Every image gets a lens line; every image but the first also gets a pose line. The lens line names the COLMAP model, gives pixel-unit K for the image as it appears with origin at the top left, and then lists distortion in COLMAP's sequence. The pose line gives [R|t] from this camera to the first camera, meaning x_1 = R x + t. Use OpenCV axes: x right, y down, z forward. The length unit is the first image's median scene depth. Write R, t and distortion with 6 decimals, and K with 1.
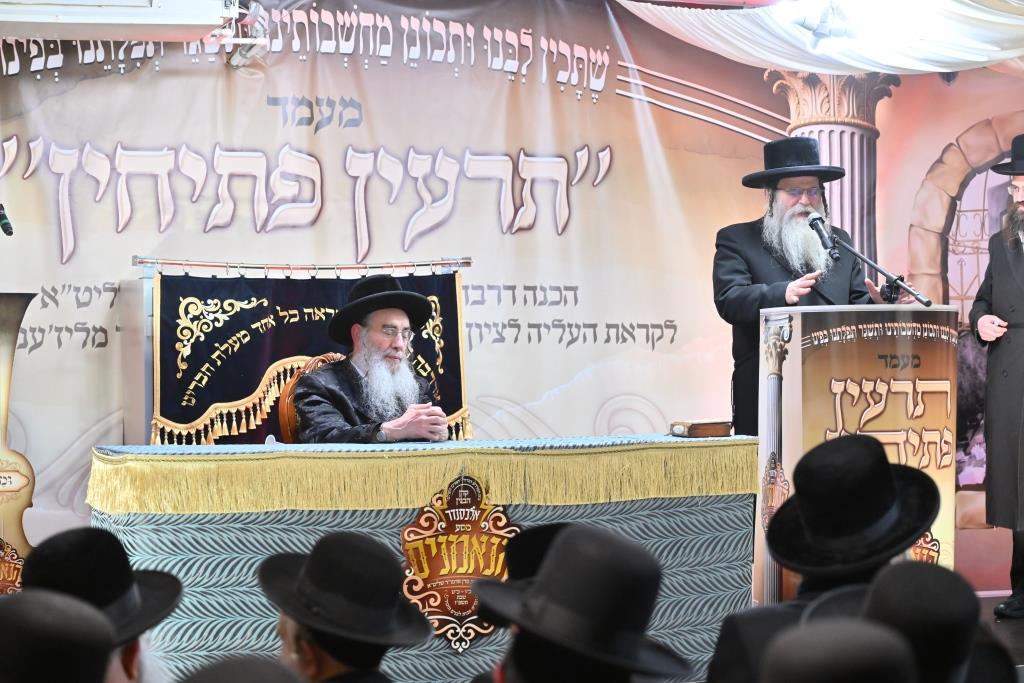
lens RADIAL K [[3161.6, 0, 510.9], [0, 3161.6, 342.0], [0, 0, 1]] dist [0.060774, 0.000000]
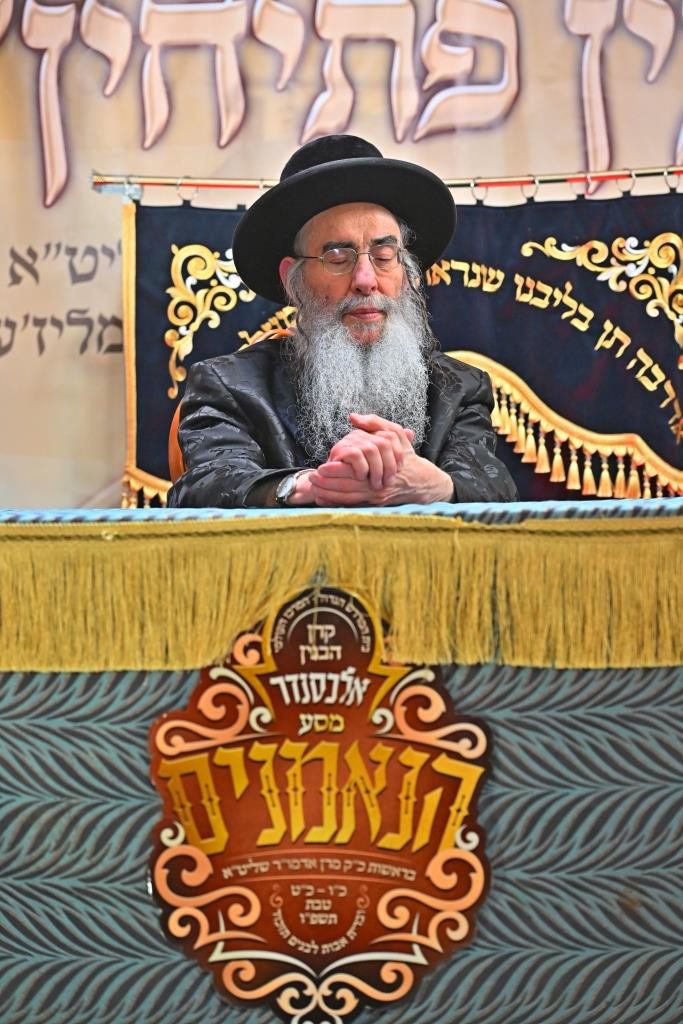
lens RADIAL K [[2561.9, 0, 344.5], [0, 2561.9, 513.1], [0, 0, 1]] dist [-0.038265, 0.000000]
pose [[0.917837, -0.000338, -0.396957, 0.102221], [0.006856, 0.999864, 0.015000, 0.026890], [0.396898, -0.016489, 0.917715, 0.669630]]
